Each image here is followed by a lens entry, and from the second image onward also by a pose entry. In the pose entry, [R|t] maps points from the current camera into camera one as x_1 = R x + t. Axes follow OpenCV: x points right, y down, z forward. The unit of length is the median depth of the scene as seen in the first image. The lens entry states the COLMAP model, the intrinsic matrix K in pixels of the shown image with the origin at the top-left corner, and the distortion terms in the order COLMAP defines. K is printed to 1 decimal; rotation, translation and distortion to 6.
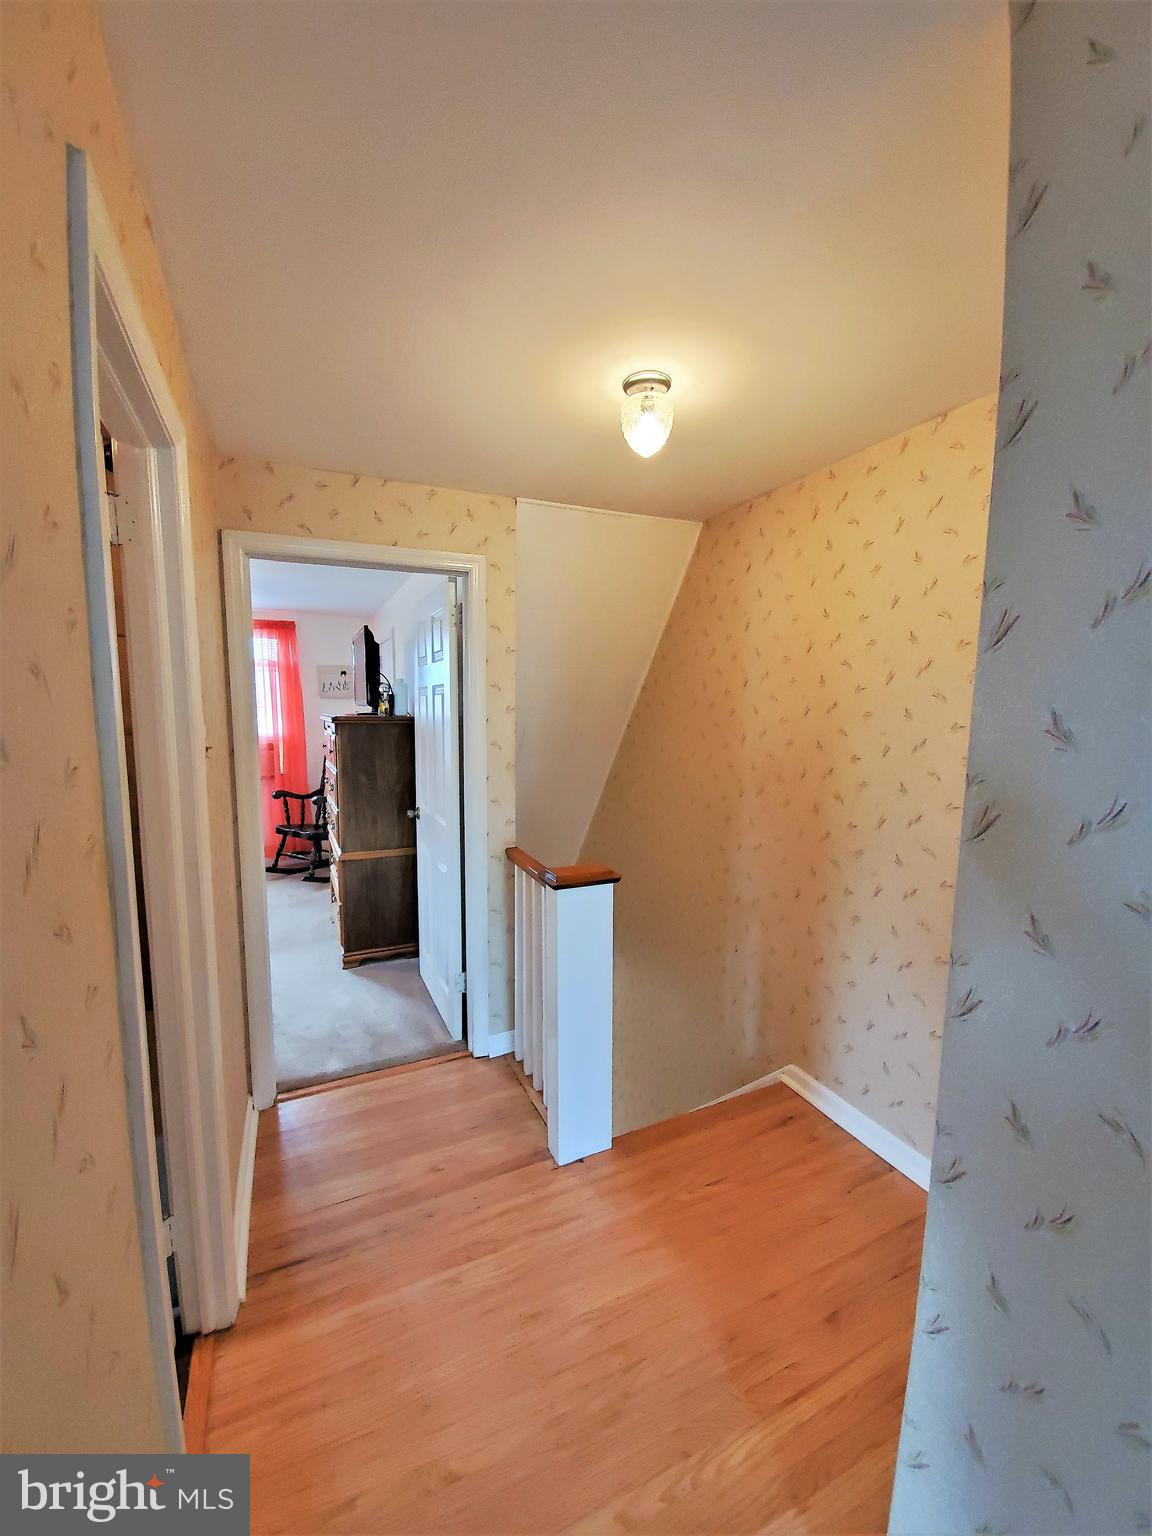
lens RADIAL K [[609.5, 0, 578.6], [0, 609.5, 779.2], [0, 0, 1]] dist [0.014306, -0.016506]
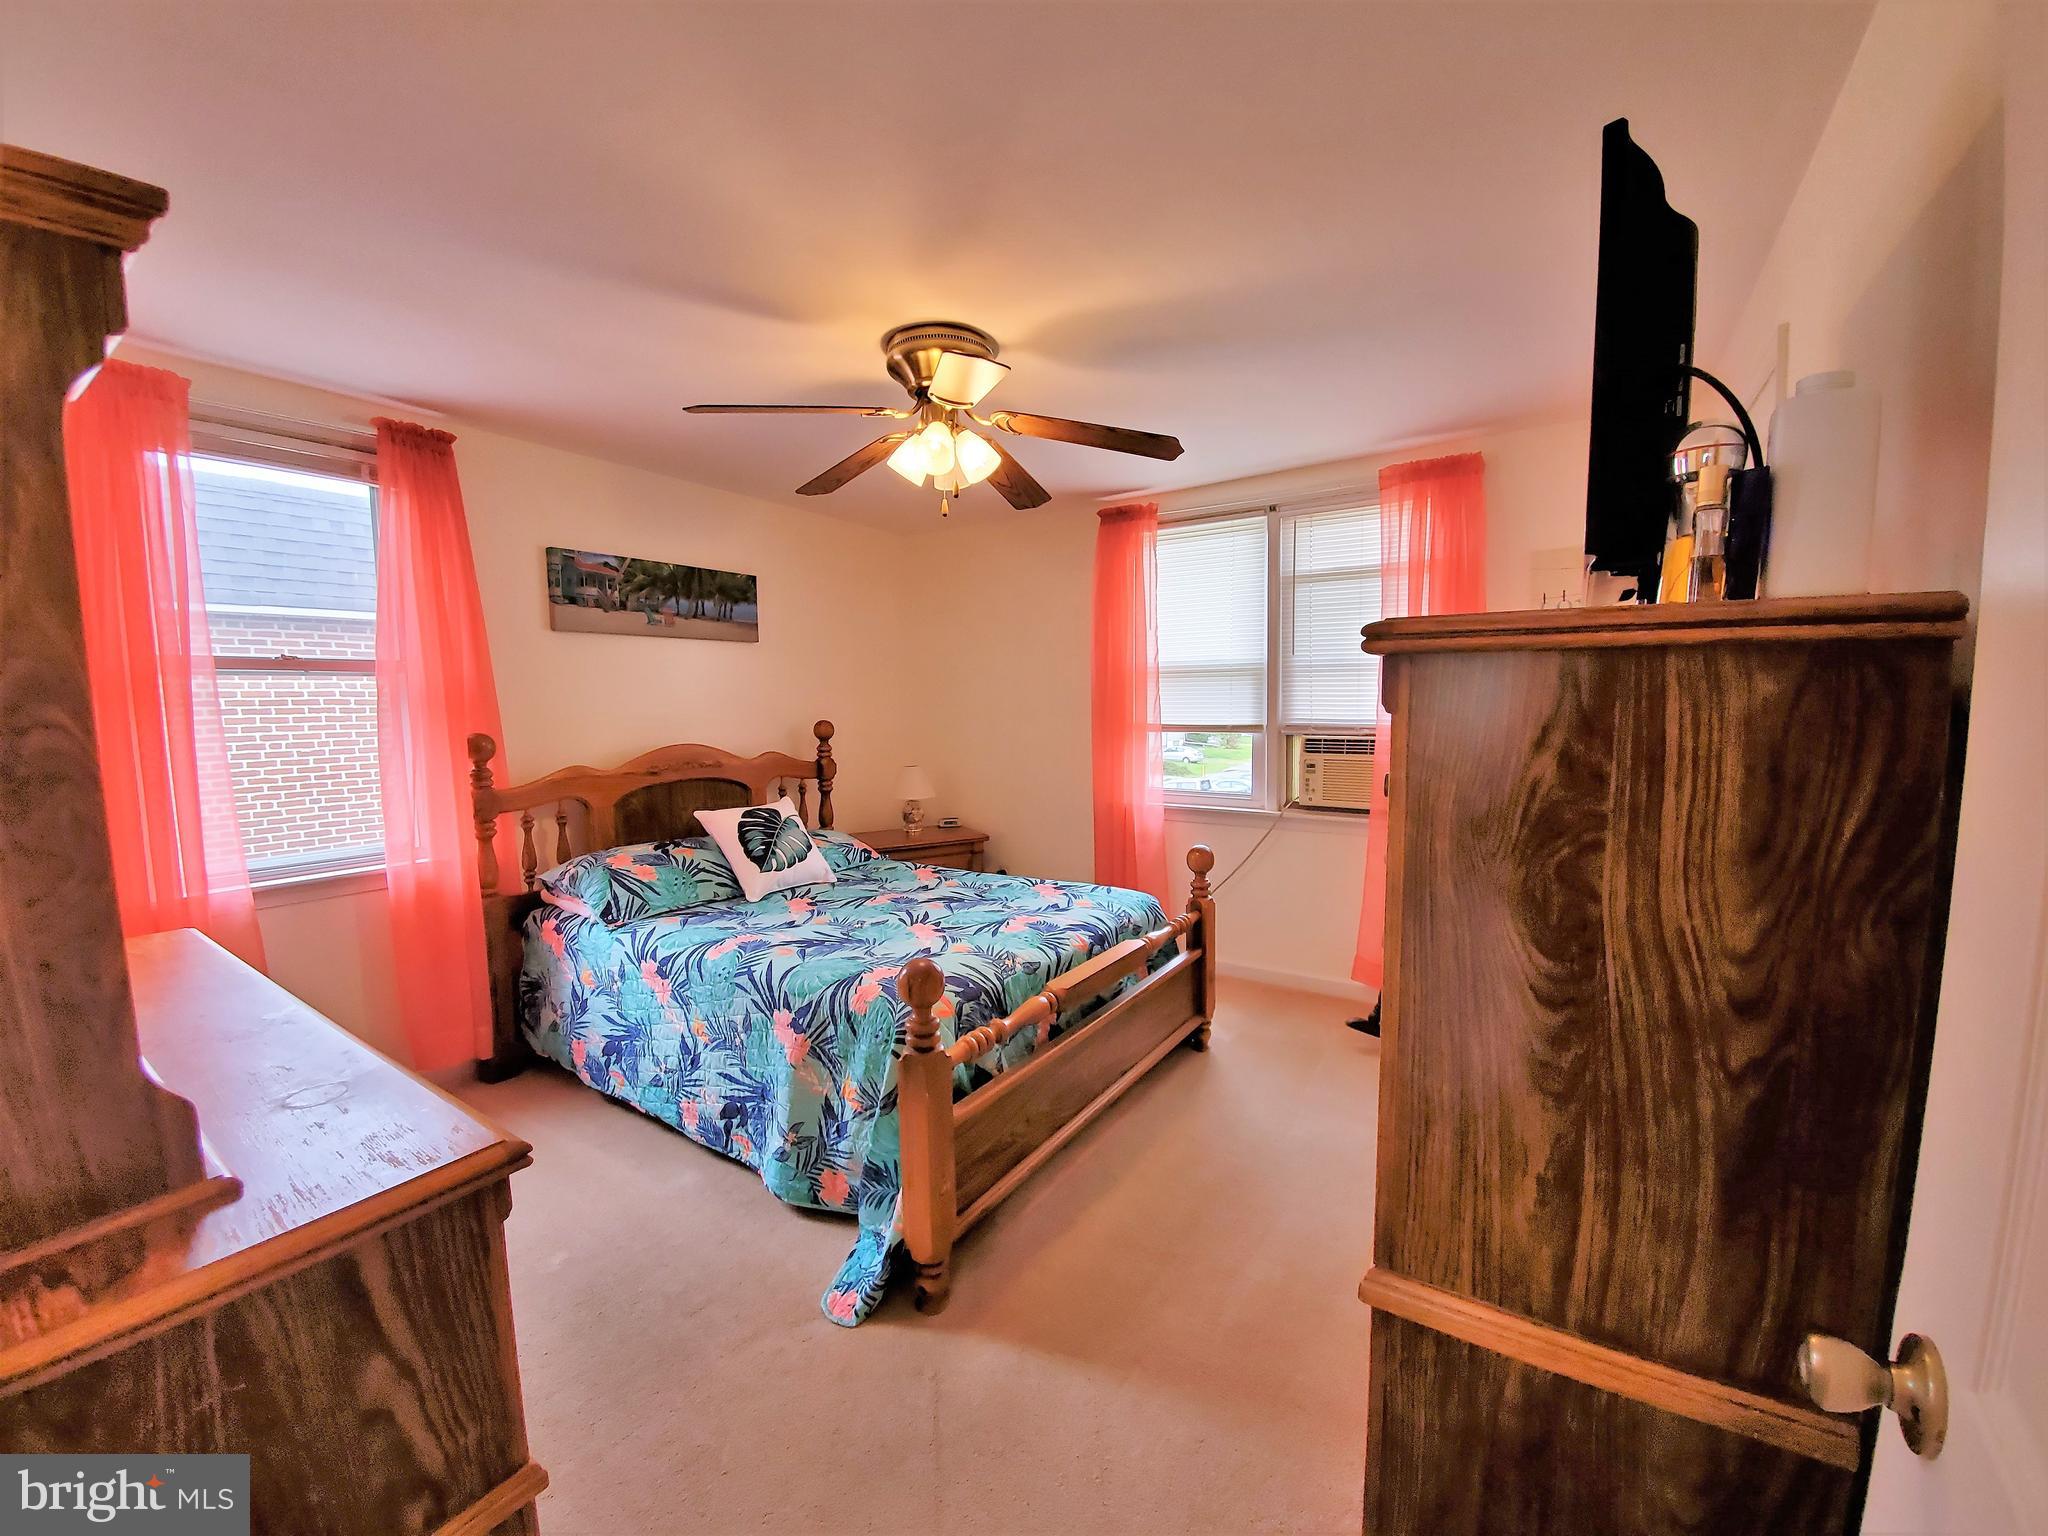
lens RADIAL K [[812.7, 0, 1043.9], [0, 812.7, 769.4], [0, 0, 1]] dist [0.014306, -0.016506]
pose [[0.530964, 0.065678, -0.844845, -0.296754], [-0.086884, 0.995957, 0.022822, -0.064039], [0.842929, 0.061286, 0.534523, 0.990162]]
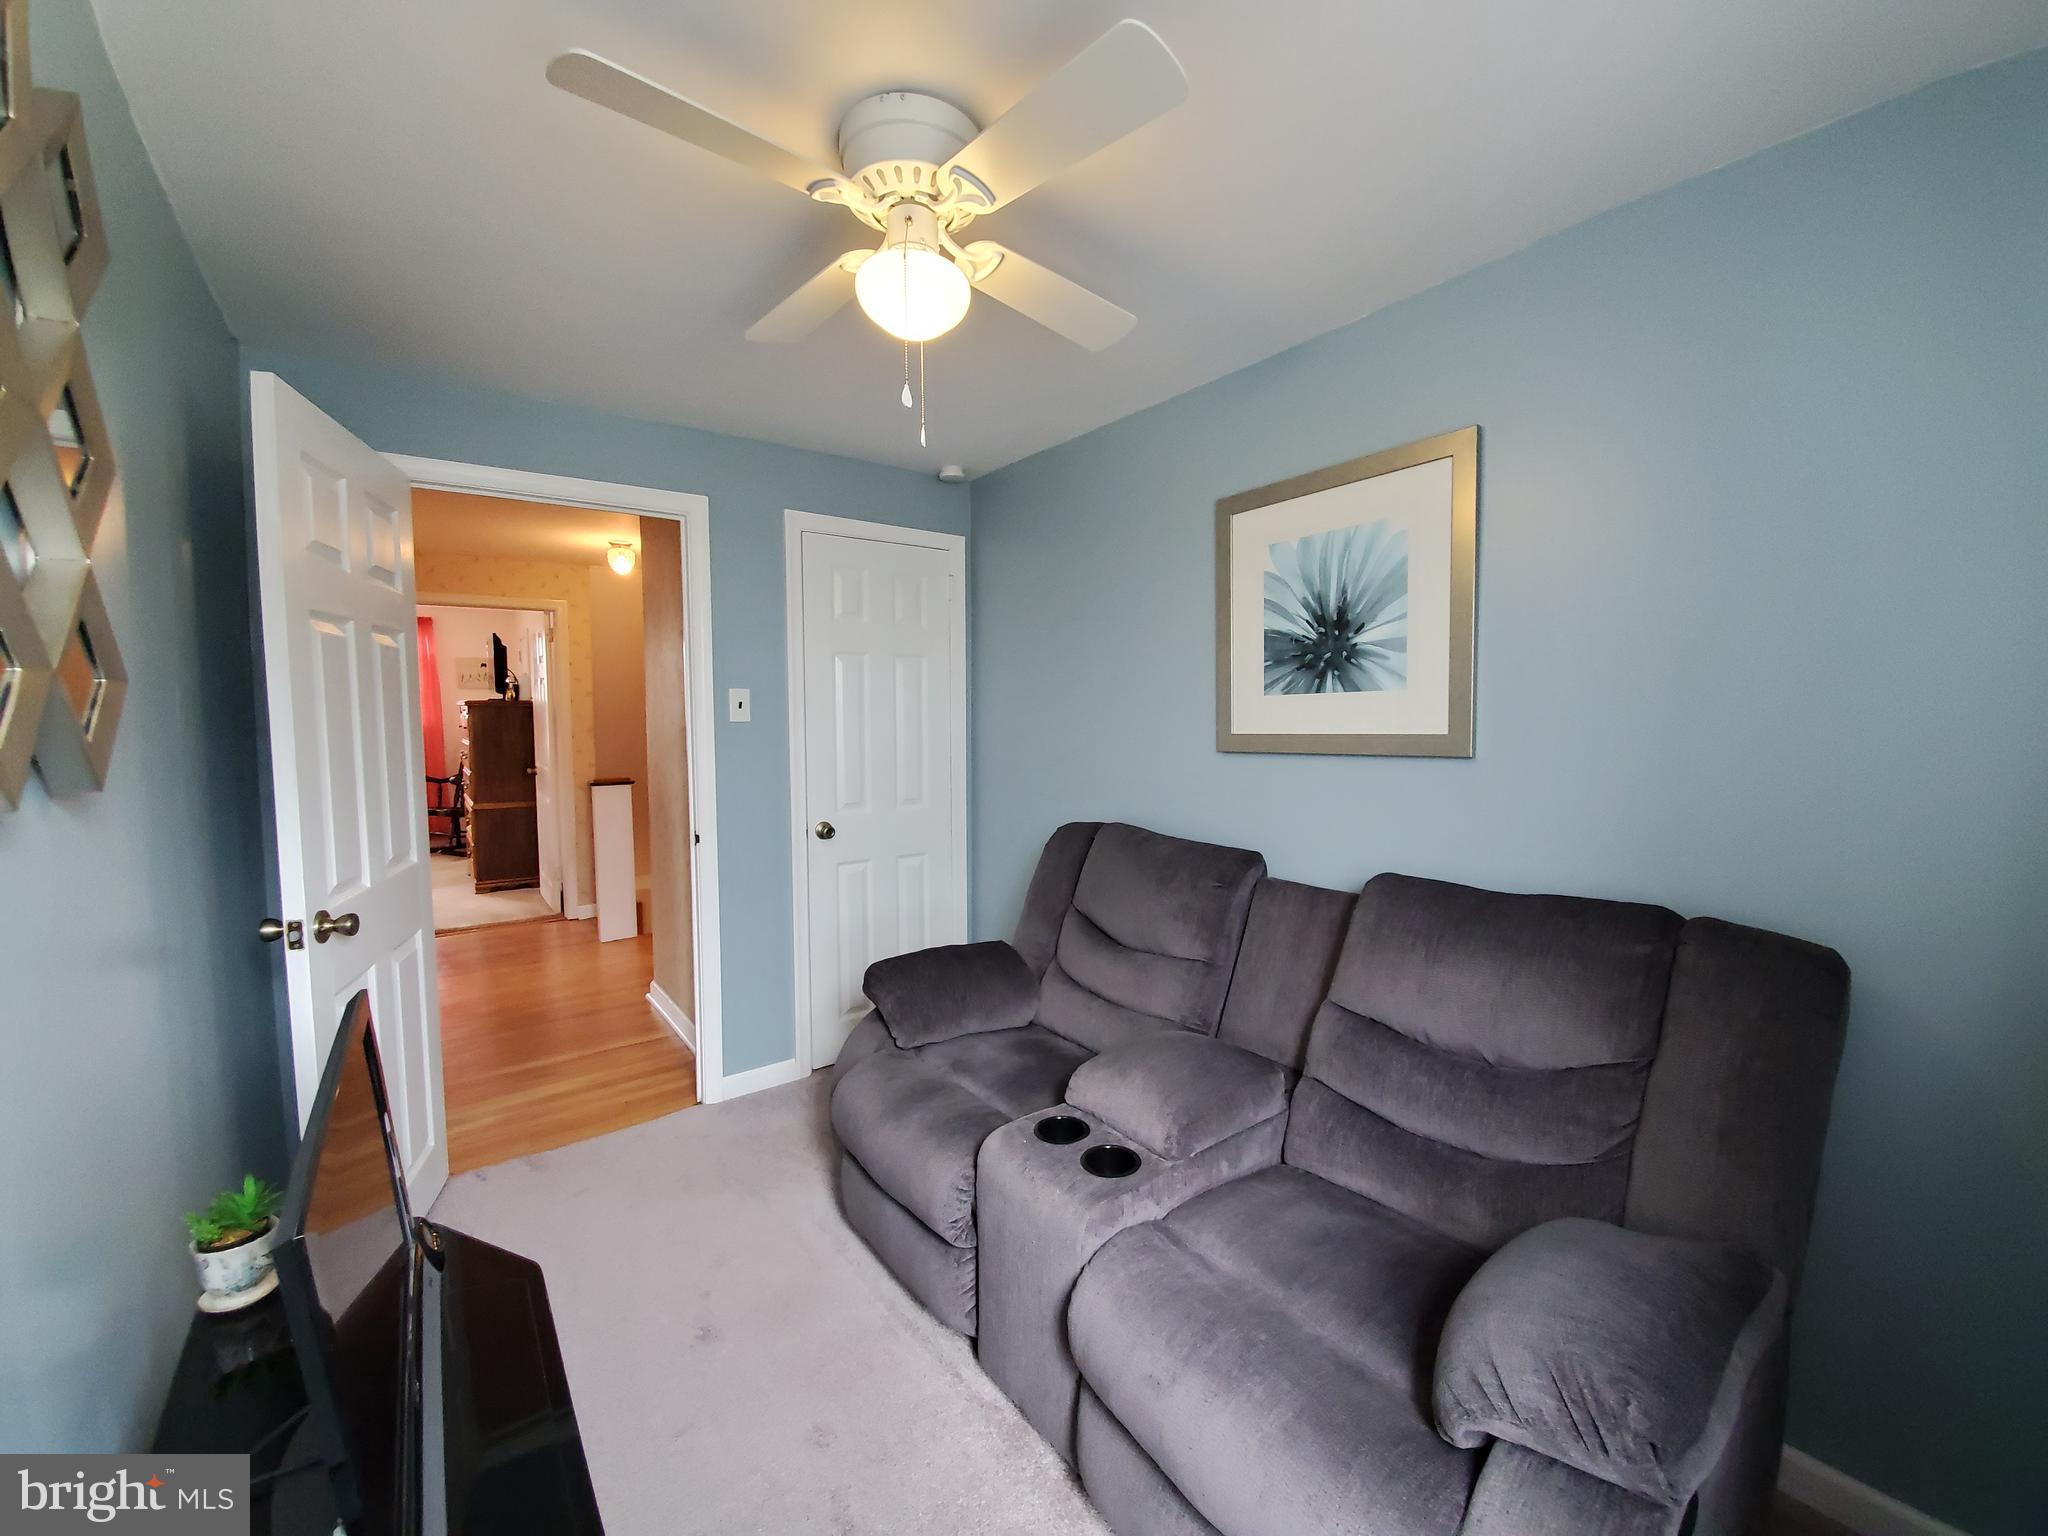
lens RADIAL K [[812.7, 0, 1043.9], [0, 812.7, 769.4], [0, 0, 1]] dist [0.014306, -0.016506]
pose [[0.977072, -0.018789, 0.212079, 0.583180], [0.027750, 0.998840, -0.039355, 0.197123], [-0.211094, 0.044338, 0.976460, -1.289450]]
